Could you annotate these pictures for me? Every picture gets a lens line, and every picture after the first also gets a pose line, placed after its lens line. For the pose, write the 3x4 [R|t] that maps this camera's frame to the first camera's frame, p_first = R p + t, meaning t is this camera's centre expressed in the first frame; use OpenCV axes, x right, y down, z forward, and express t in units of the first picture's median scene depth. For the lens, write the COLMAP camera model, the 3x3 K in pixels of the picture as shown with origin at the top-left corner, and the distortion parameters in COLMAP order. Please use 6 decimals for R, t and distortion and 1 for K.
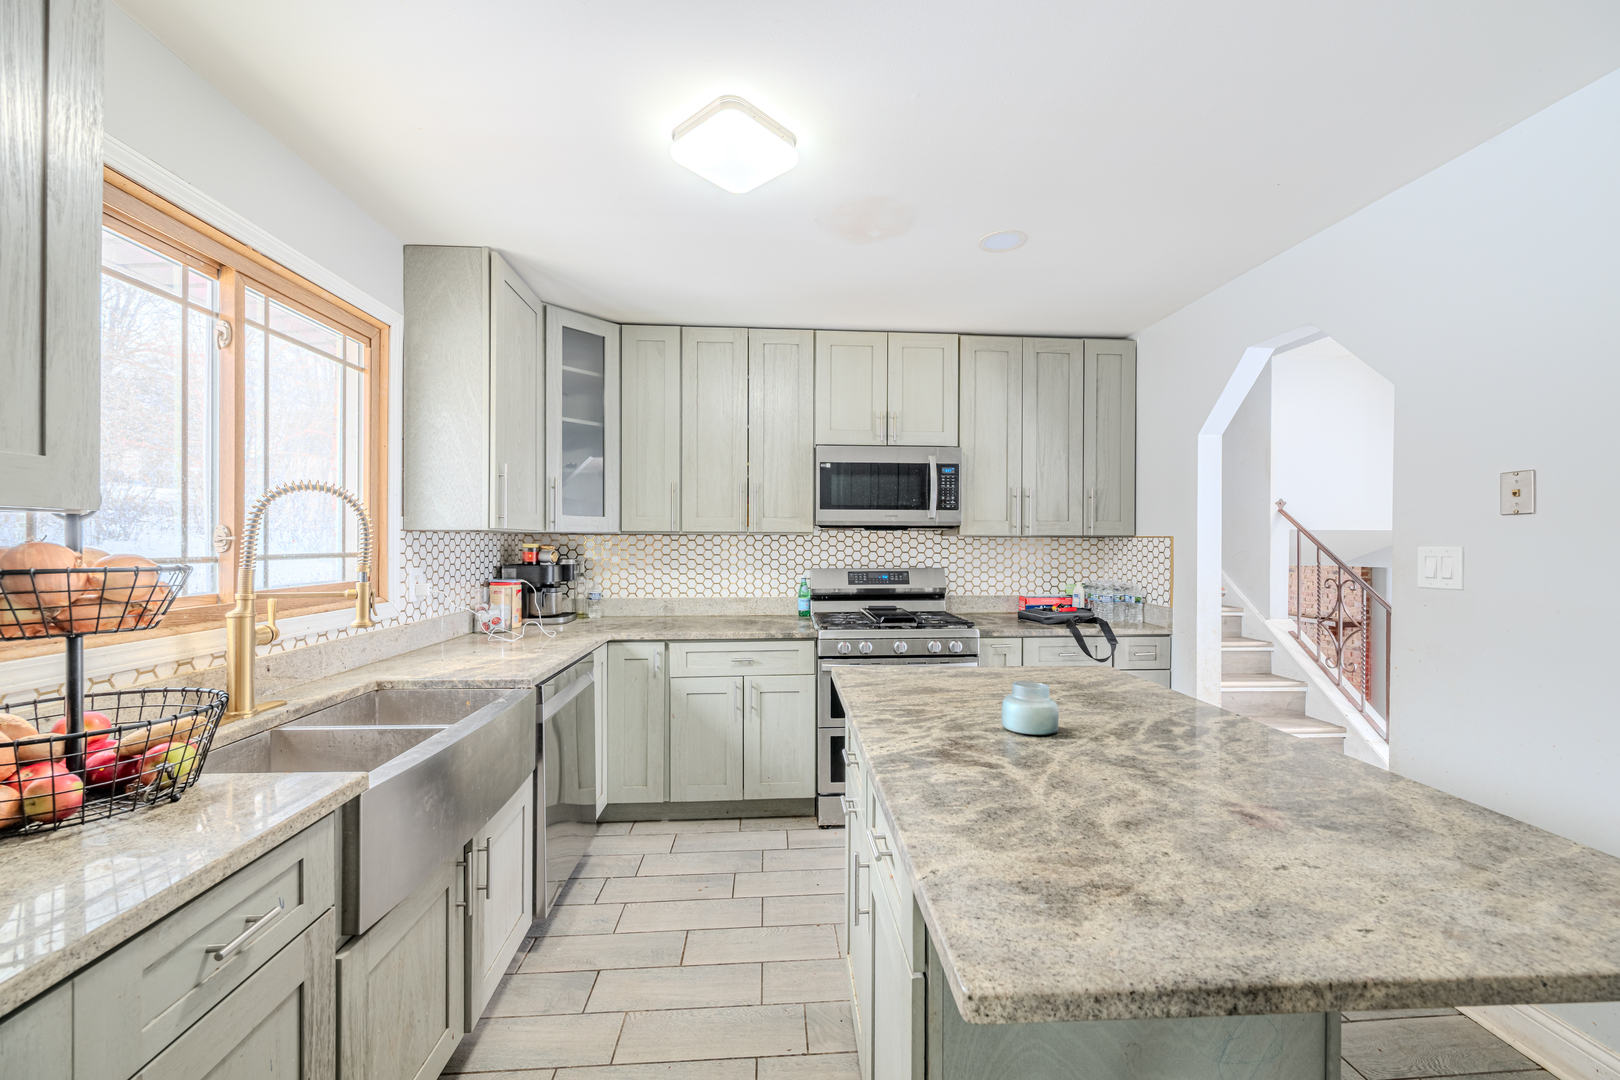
lens RADIAL K [[635.7, 0, 813.4], [0, 635.7, 538.7], [0, 0, 1]] dist [-0.000382, 0.000388]
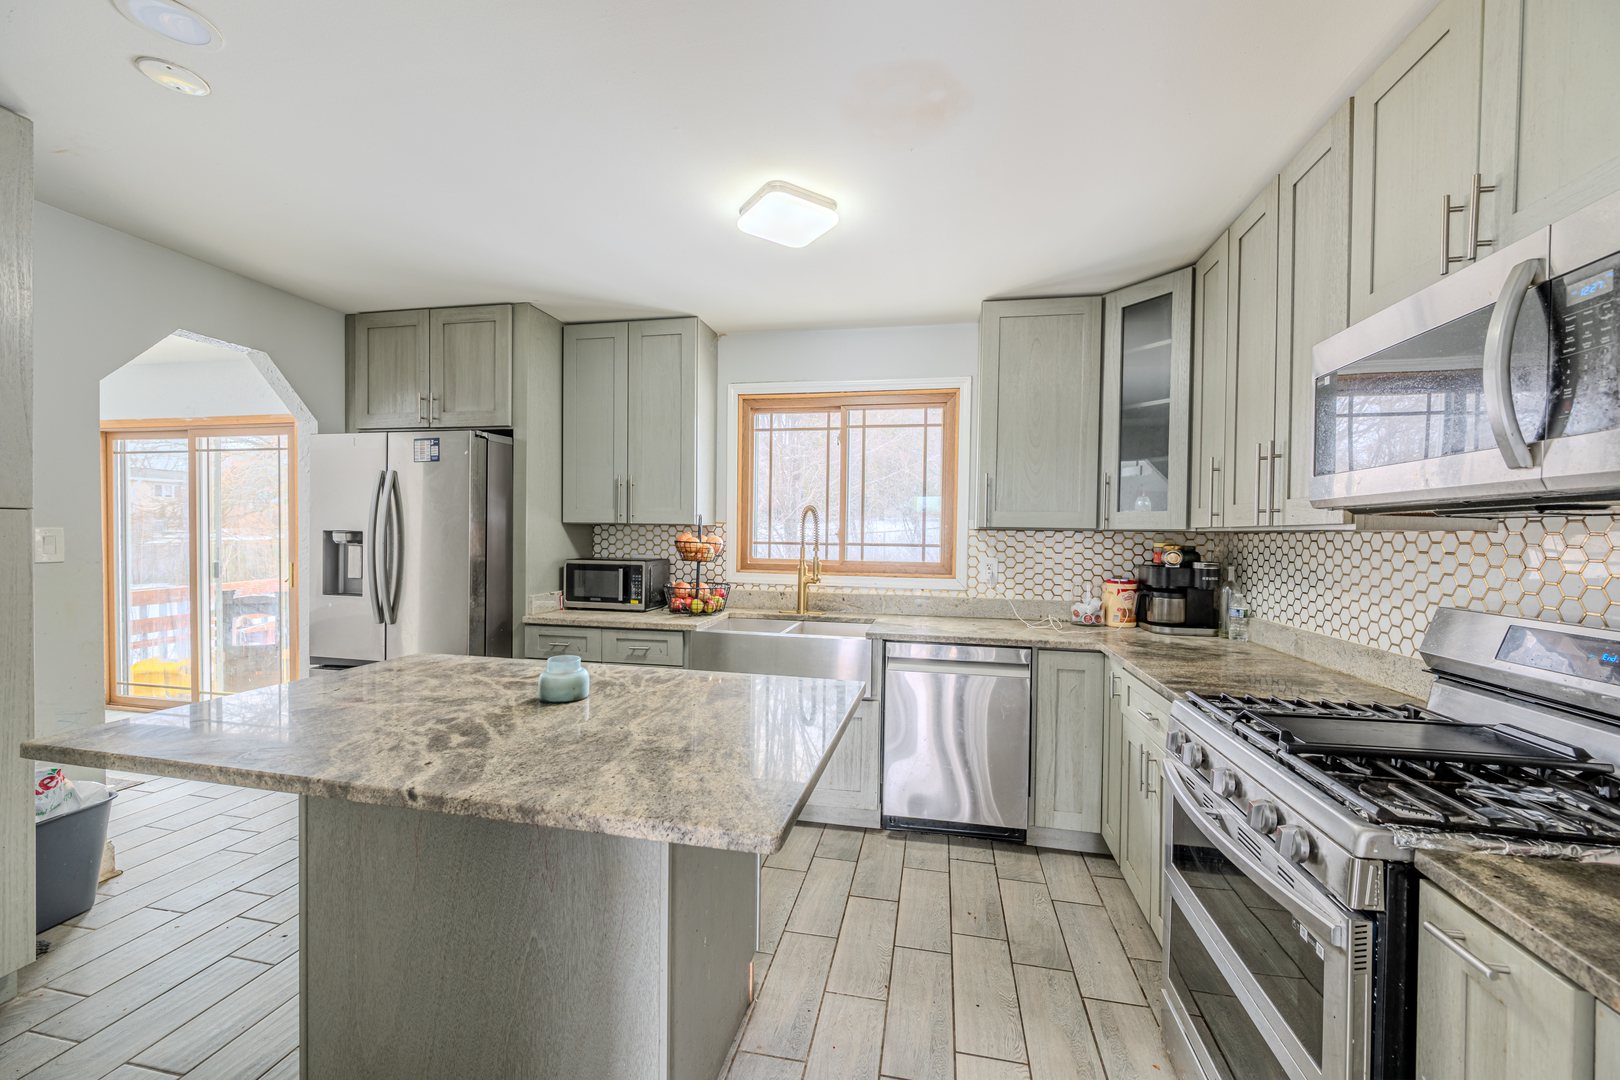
lens RADIAL K [[635.7, 0, 813.4], [0, 635.7, 538.7], [0, 0, 1]] dist [-0.000382, 0.000388]
pose [[-0.272757, 0.000109, -0.962083, 1.294343], [-0.011754, 0.999925, 0.003446, 0.009142], [0.962011, 0.012248, -0.272735, 1.715912]]
